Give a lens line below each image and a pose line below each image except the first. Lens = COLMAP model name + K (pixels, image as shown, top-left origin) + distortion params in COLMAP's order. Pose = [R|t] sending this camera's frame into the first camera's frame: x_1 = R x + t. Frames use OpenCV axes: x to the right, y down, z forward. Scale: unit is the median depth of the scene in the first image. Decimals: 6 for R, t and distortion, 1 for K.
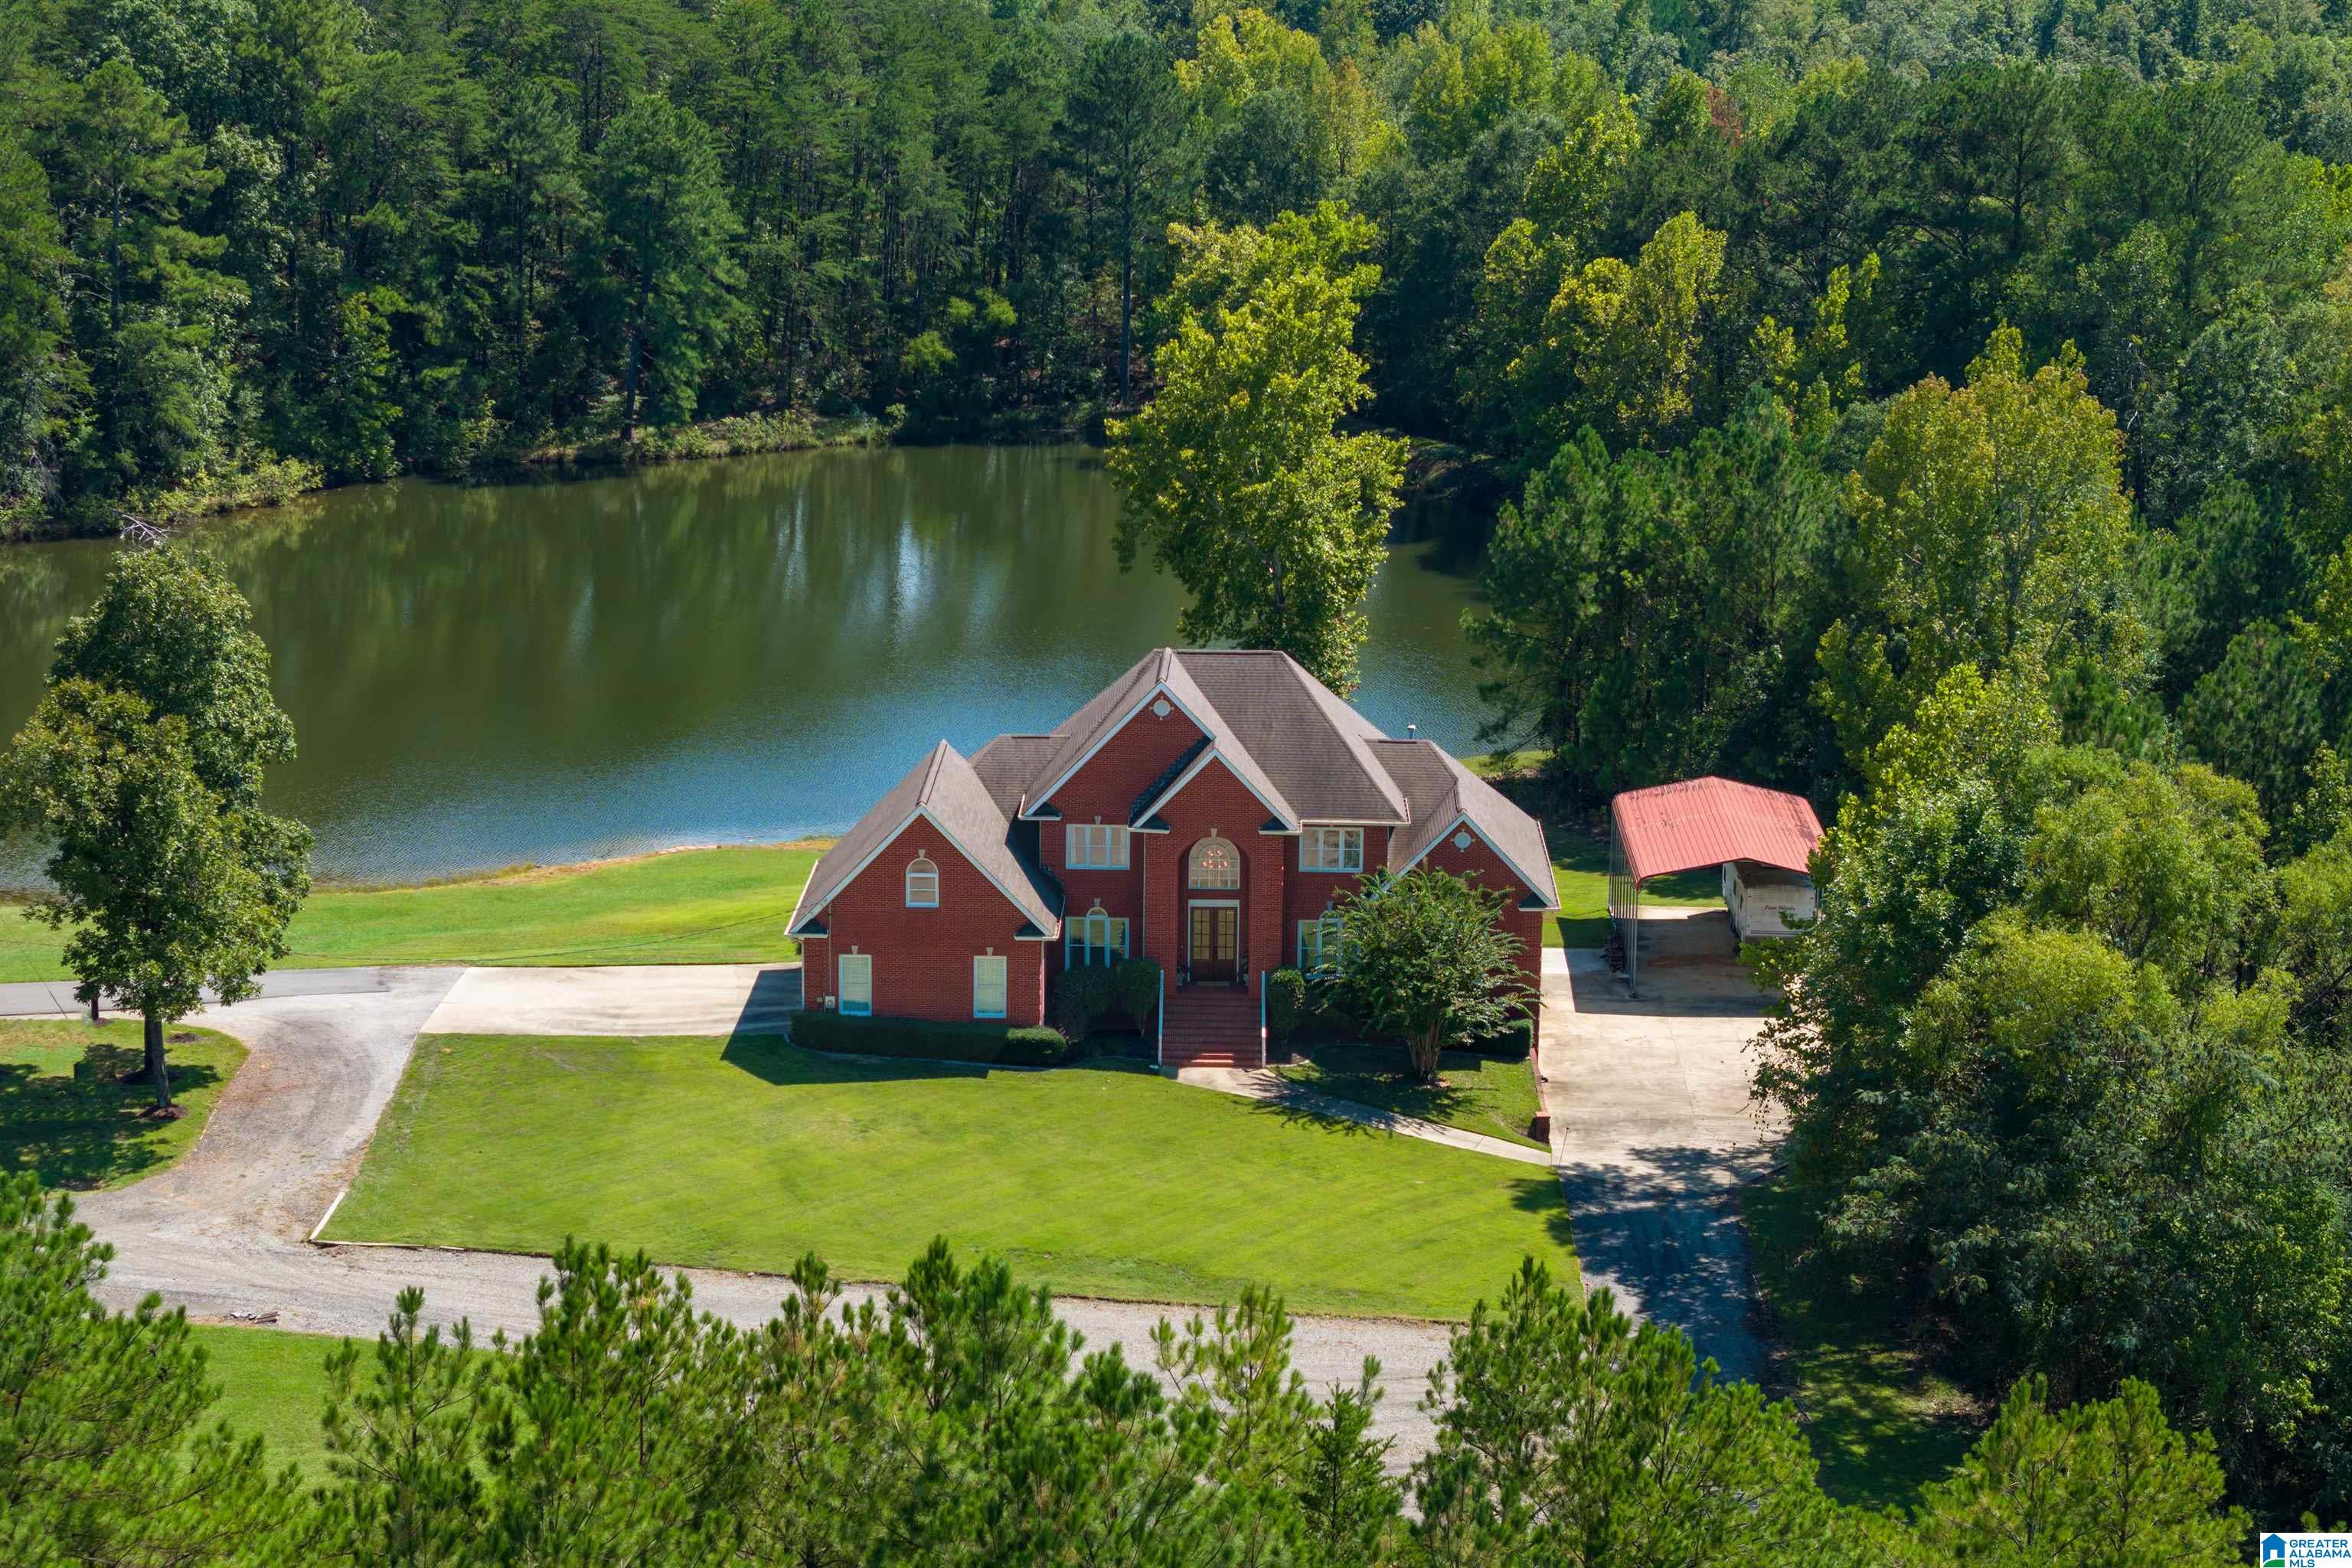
lens RADIAL K [[4756.3, 0, 1180.8], [0, 4756.3, 833.1], [0, 0, 1]] dist [-0.224206, 1.923398]
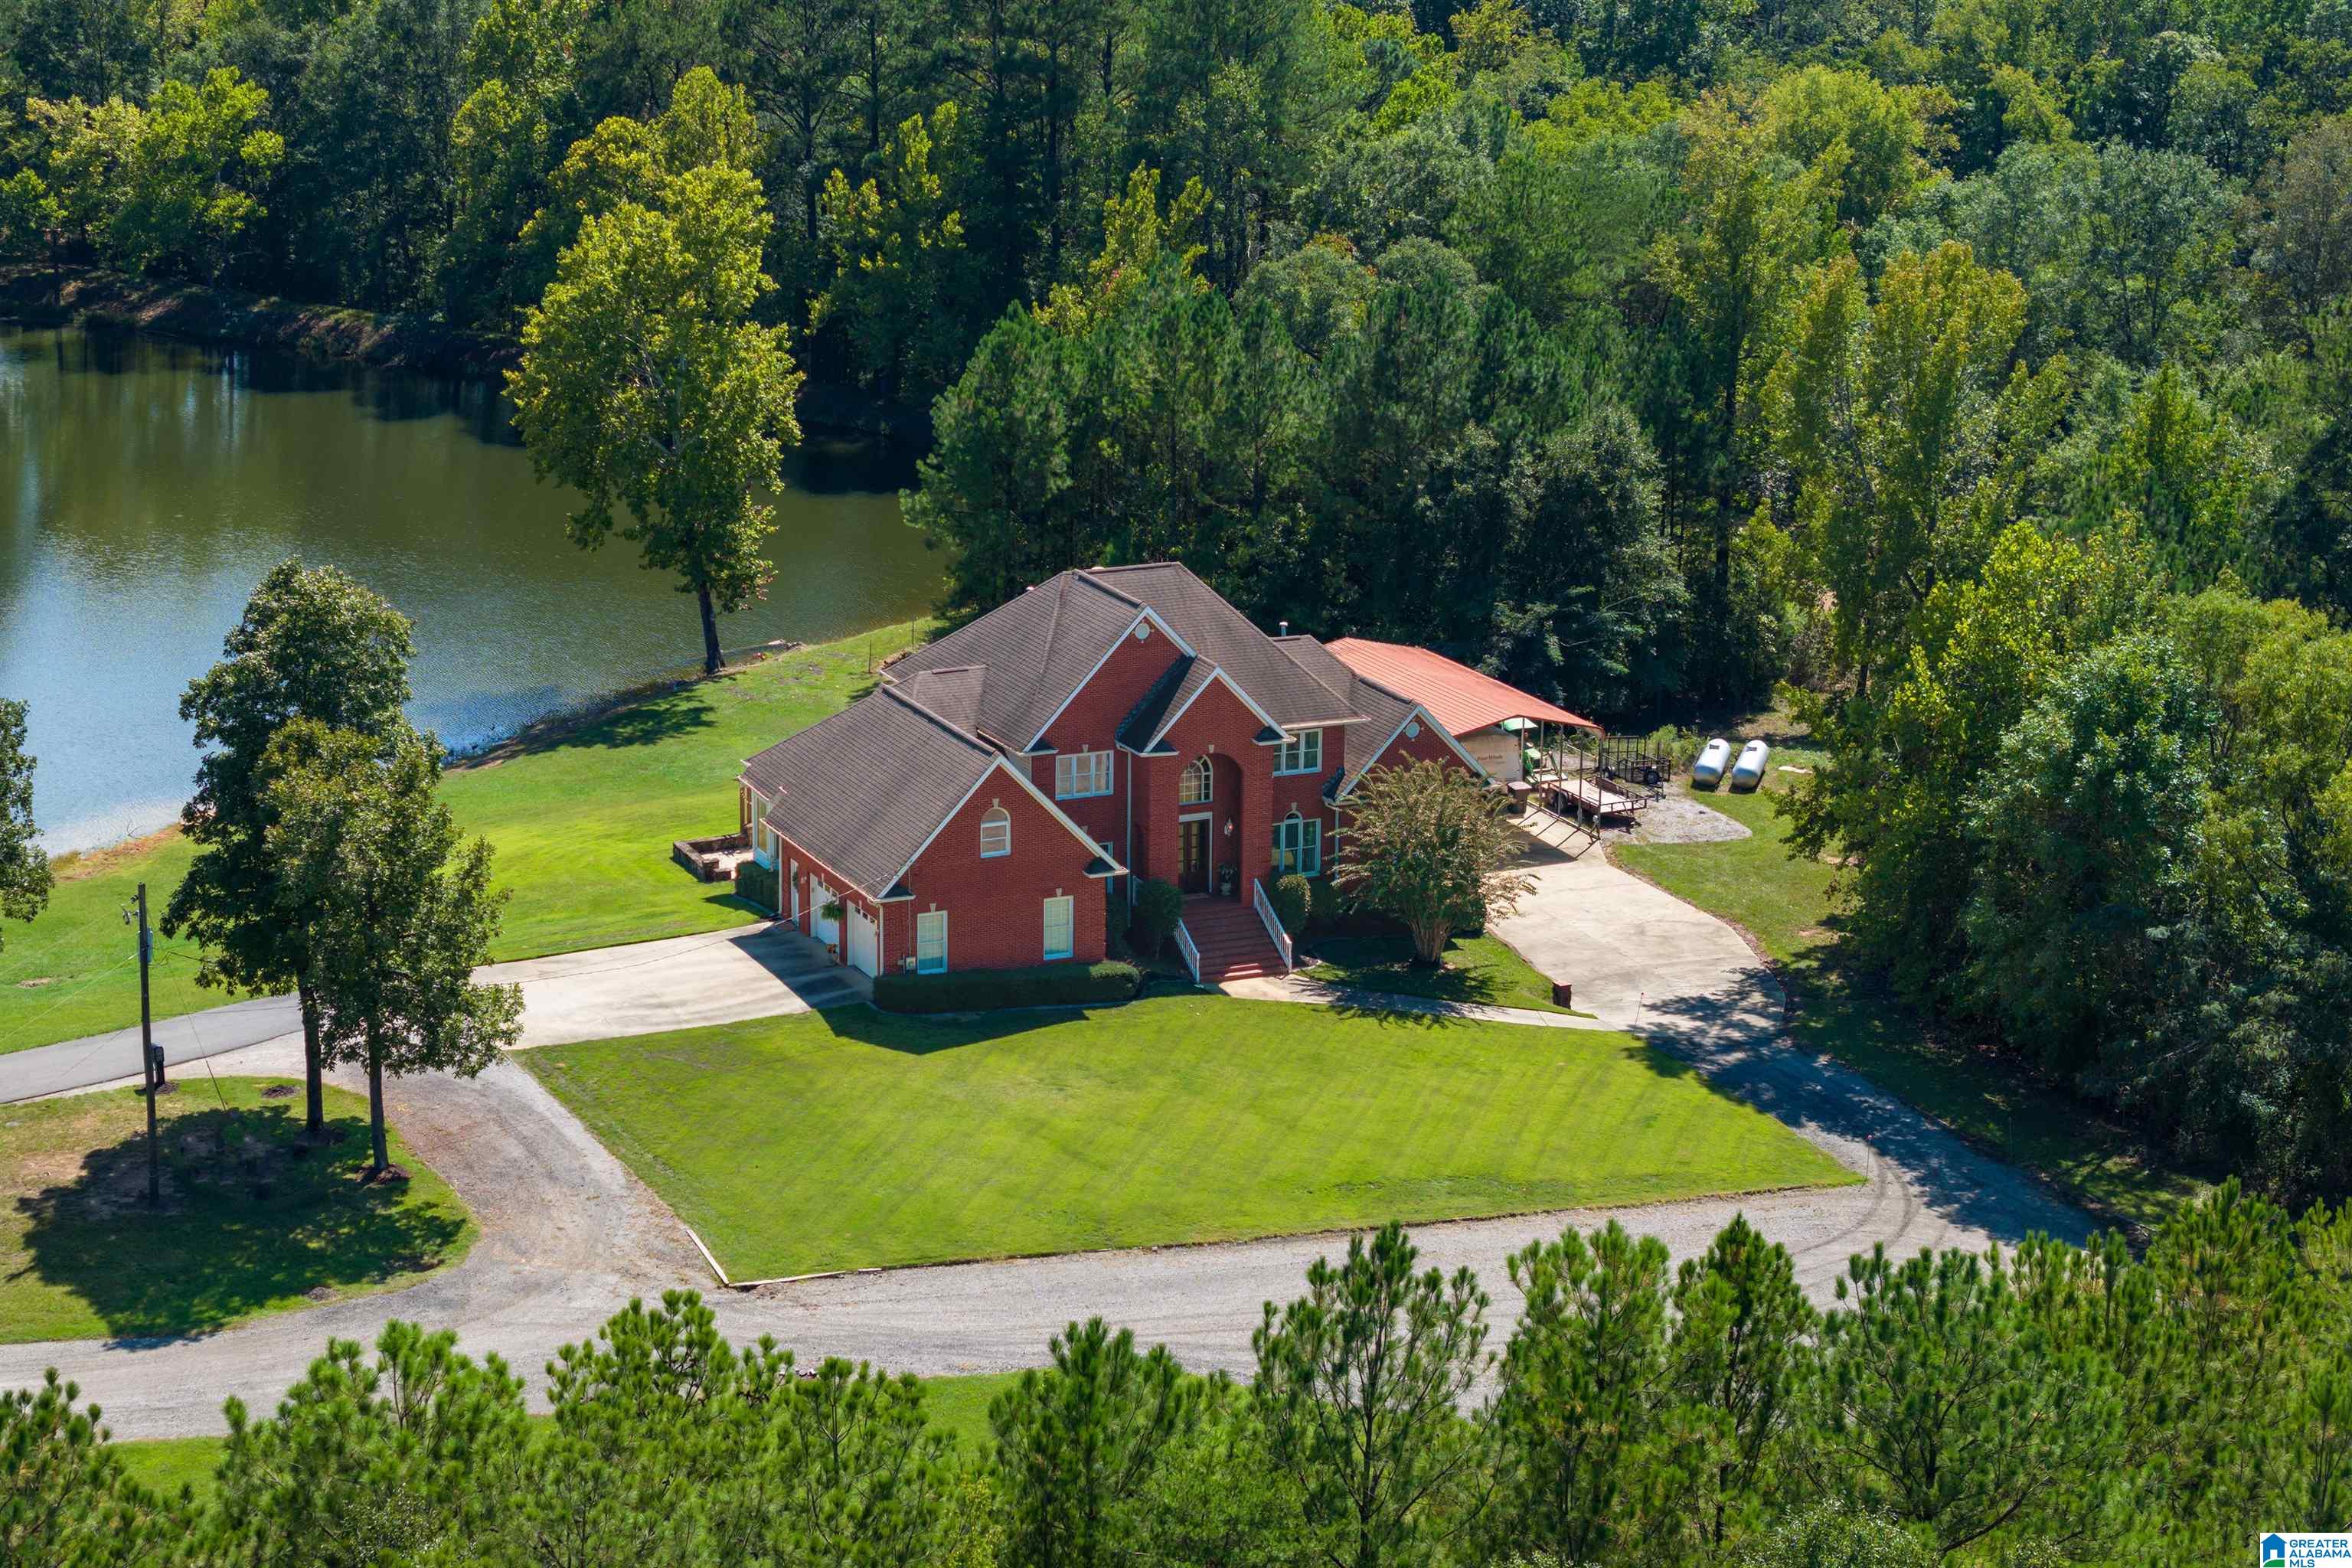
lens RADIAL K [[4698.0, 0, 1176.0], [0, 4698.0, 784.0], [0, 0, 1]] dist [-0.174614, 2.165755]
pose [[0.902268, -0.110975, 0.416650, -0.327469], [0.094689, 0.993720, 0.059624, -0.041577], [-0.420650, -0.014345, 0.907110, 0.074525]]
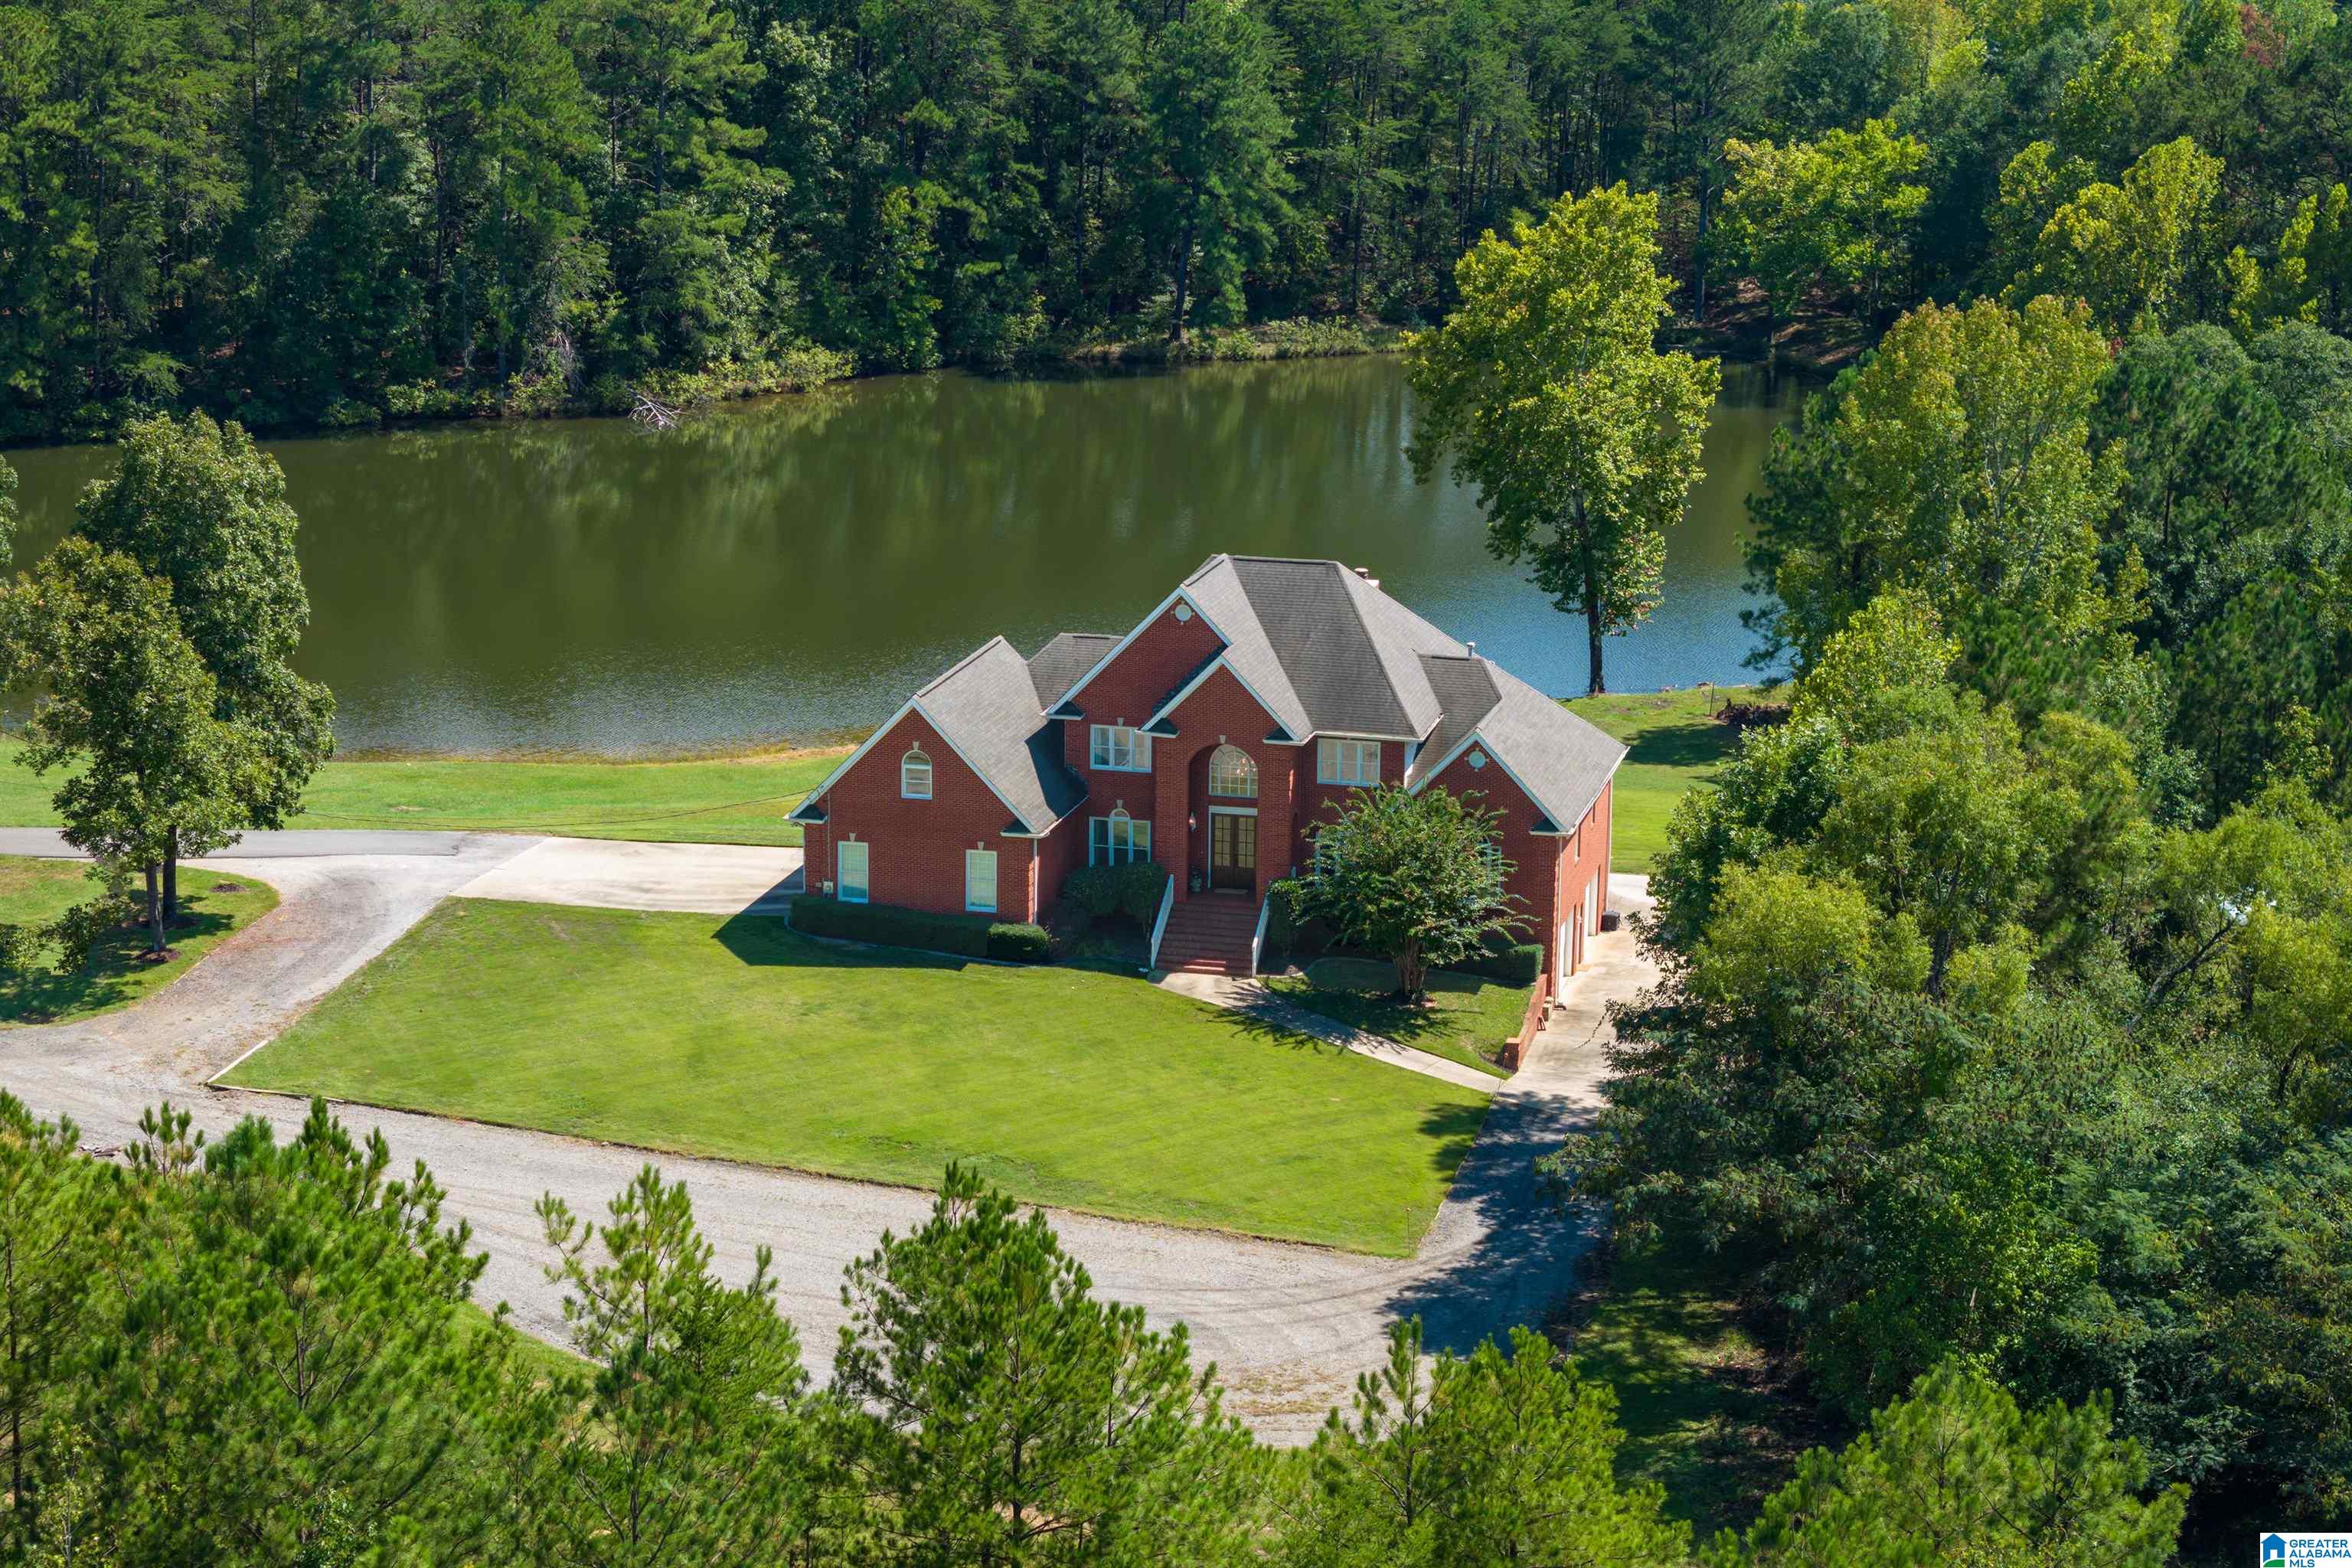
lens RADIAL K [[4756.3, 0, 1180.8], [0, 4756.3, 833.1], [0, 0, 1]] dist [-0.224206, 1.923398]
pose [[0.976091, 0.052438, -0.210943, 0.164527], [-0.048631, 0.998547, 0.023196, -0.002512], [0.211853, -0.012383, 0.977223, 0.017913]]
